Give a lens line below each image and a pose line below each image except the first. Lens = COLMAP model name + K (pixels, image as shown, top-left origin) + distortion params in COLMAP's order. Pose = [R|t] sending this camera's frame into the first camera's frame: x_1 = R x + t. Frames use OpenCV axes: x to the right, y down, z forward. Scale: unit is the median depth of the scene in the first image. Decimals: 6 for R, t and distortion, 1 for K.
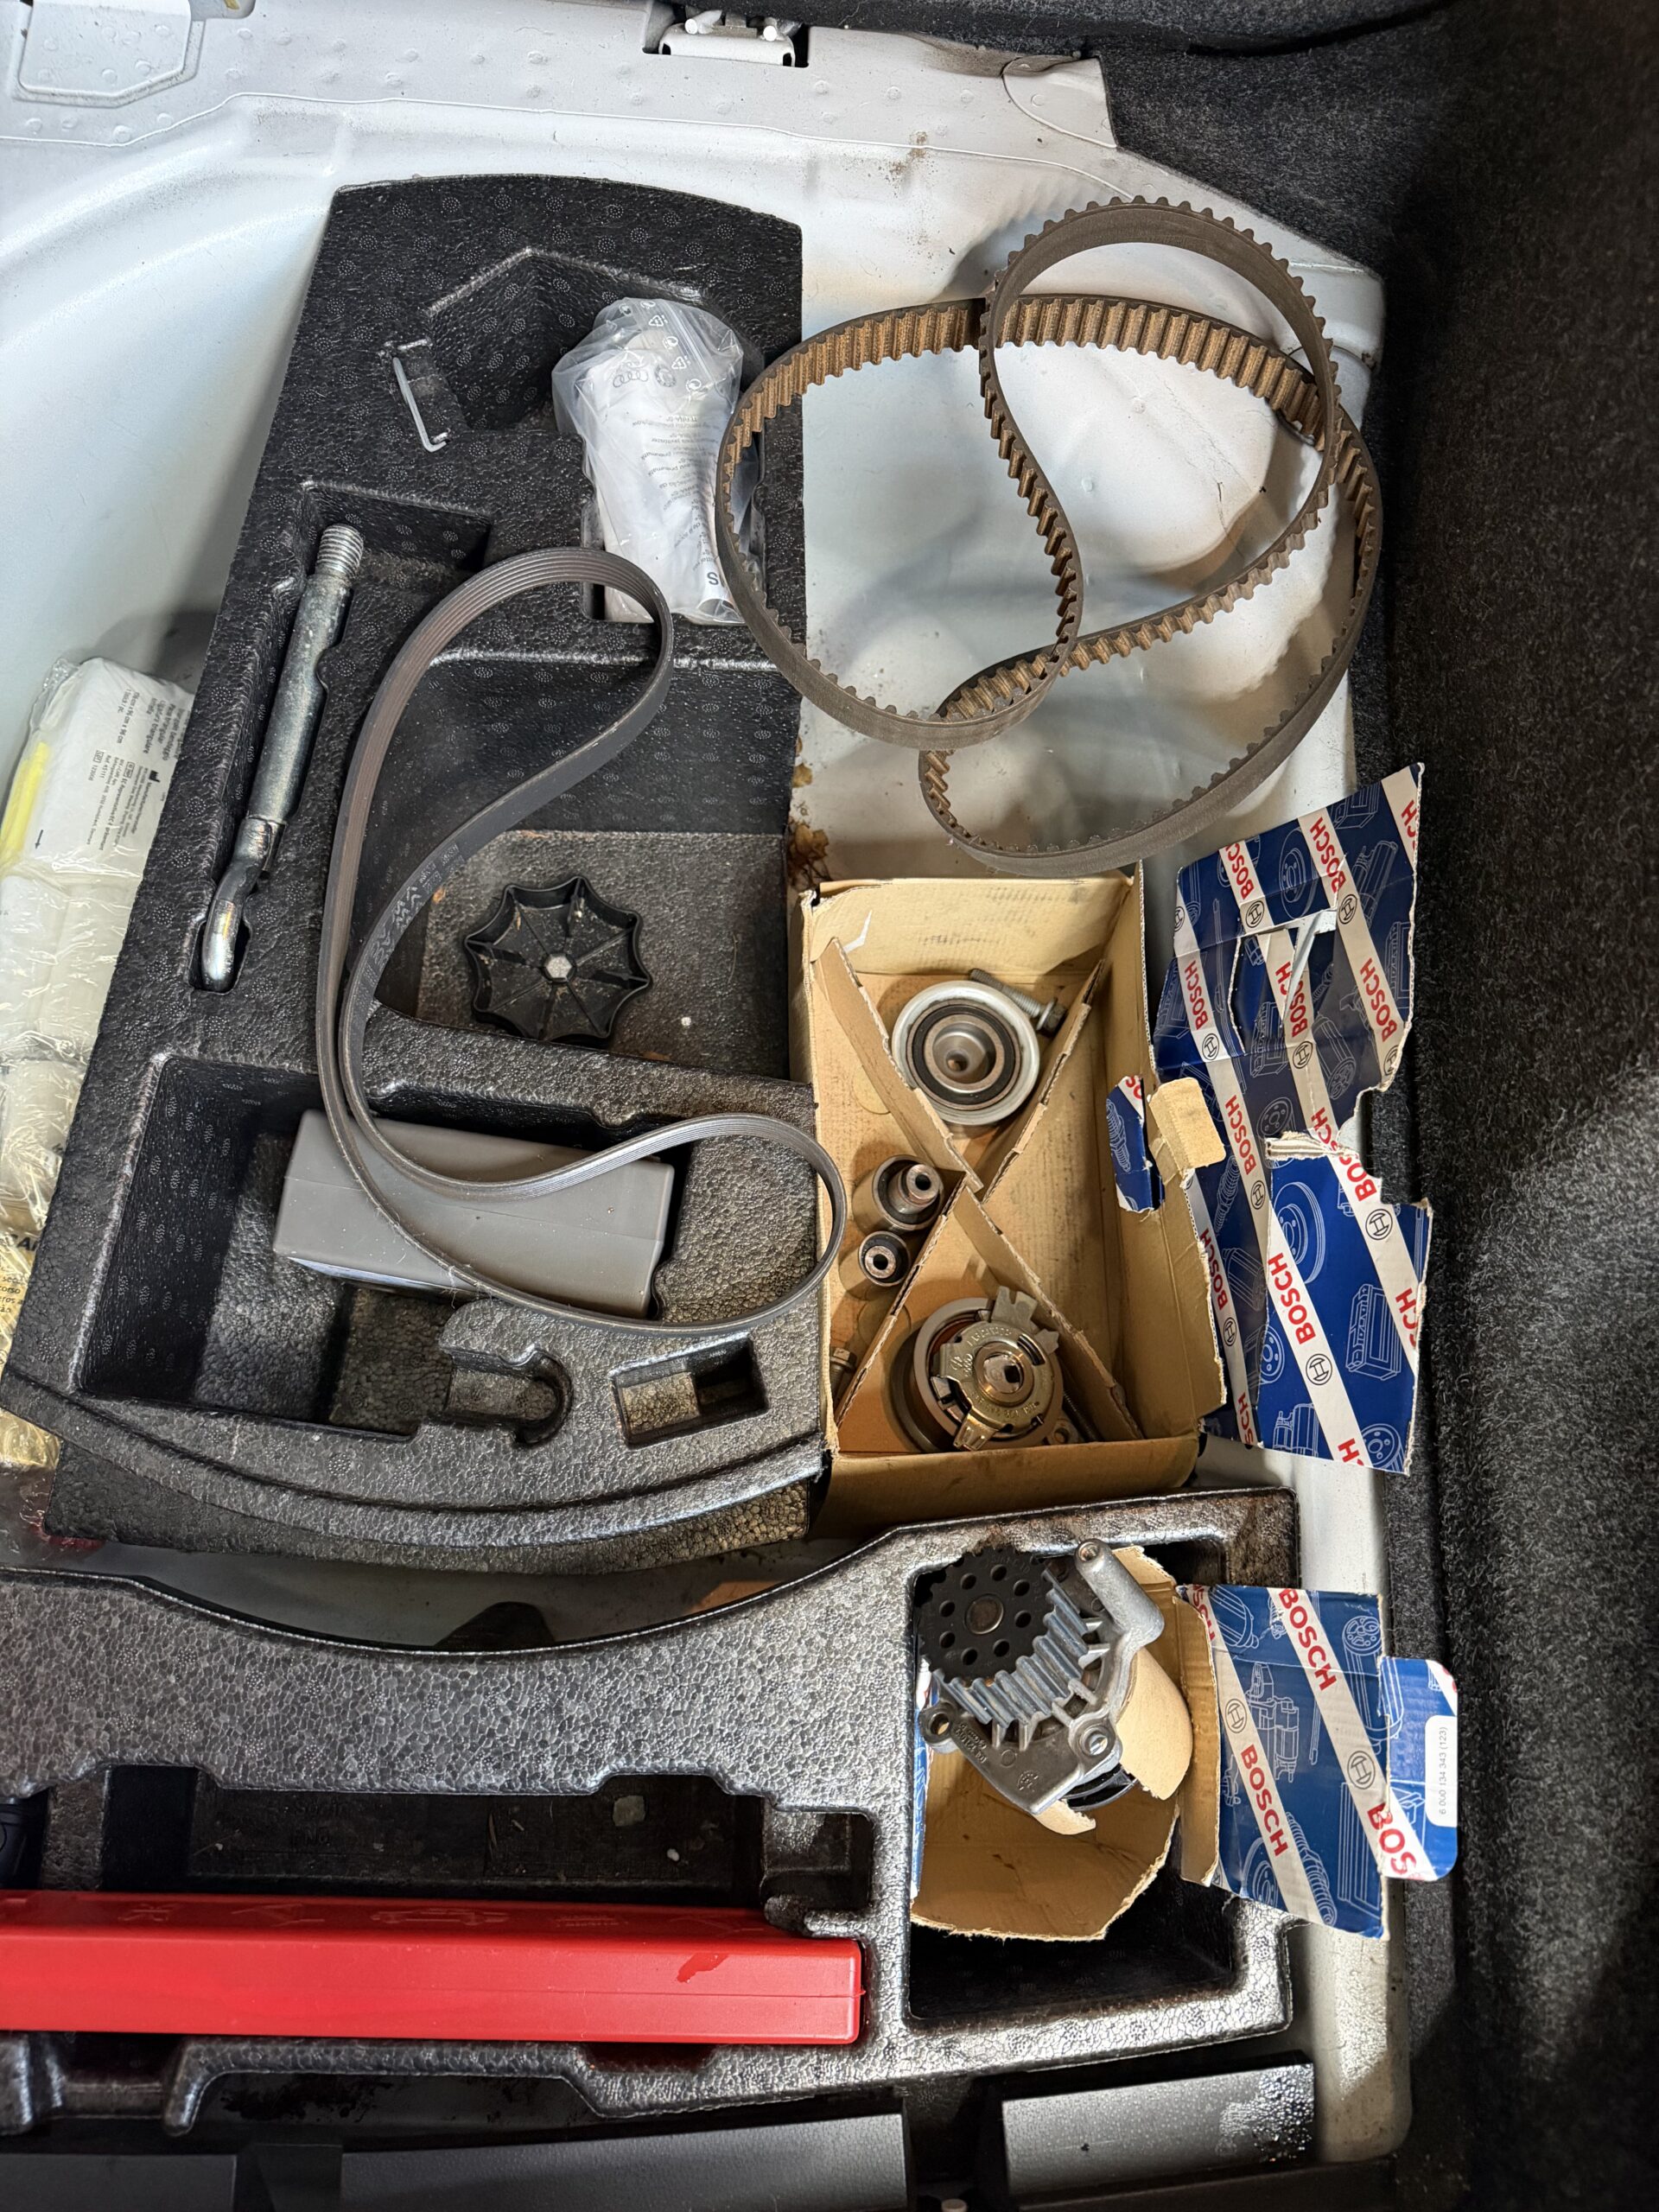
lens RADIAL K [[1553.3, 0, 829.5], [0, 1553.3, 1106.0], [0, 0, 1]] dist [-0.008313, -0.003504]
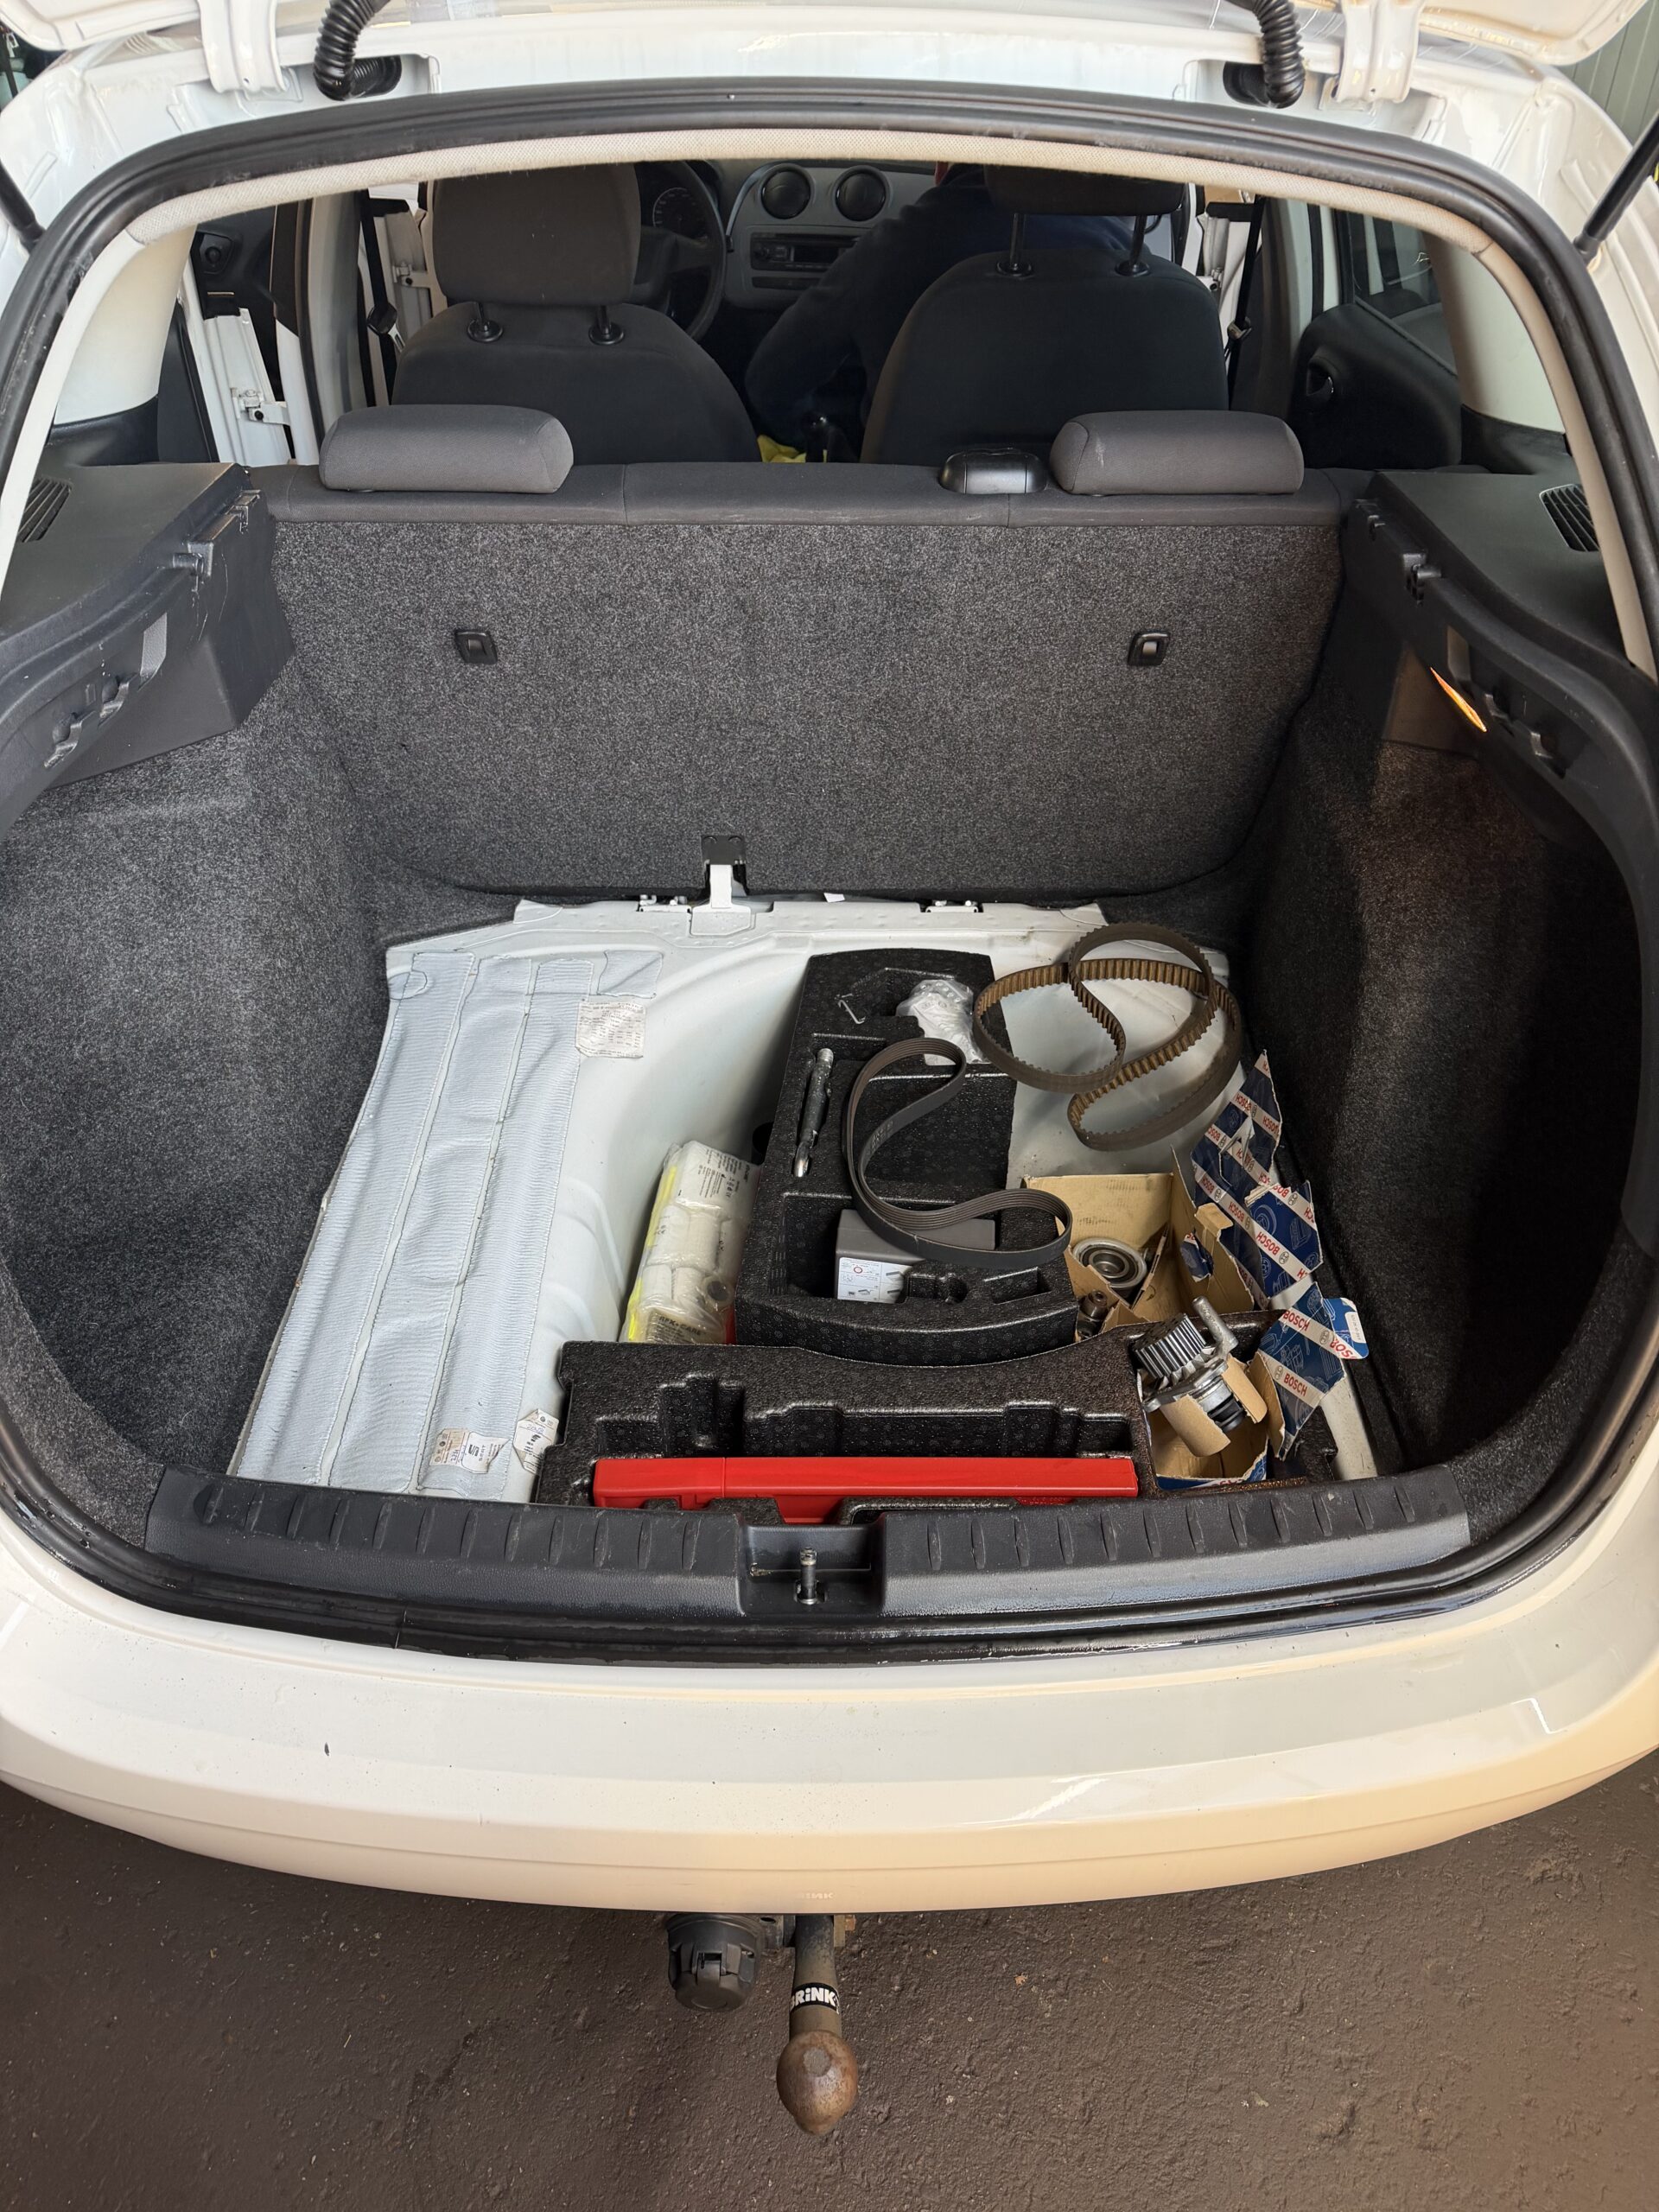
lens RADIAL K [[1553.3, 0, 829.5], [0, 1553.3, 1106.0], [0, 0, 1]] dist [-0.008313, -0.003504]
pose [[0.996370, -0.084471, -0.010510, -0.286156], [0.060079, 0.785323, -0.616165, 1.228961], [0.060302, 0.613297, 0.787547, -0.906818]]
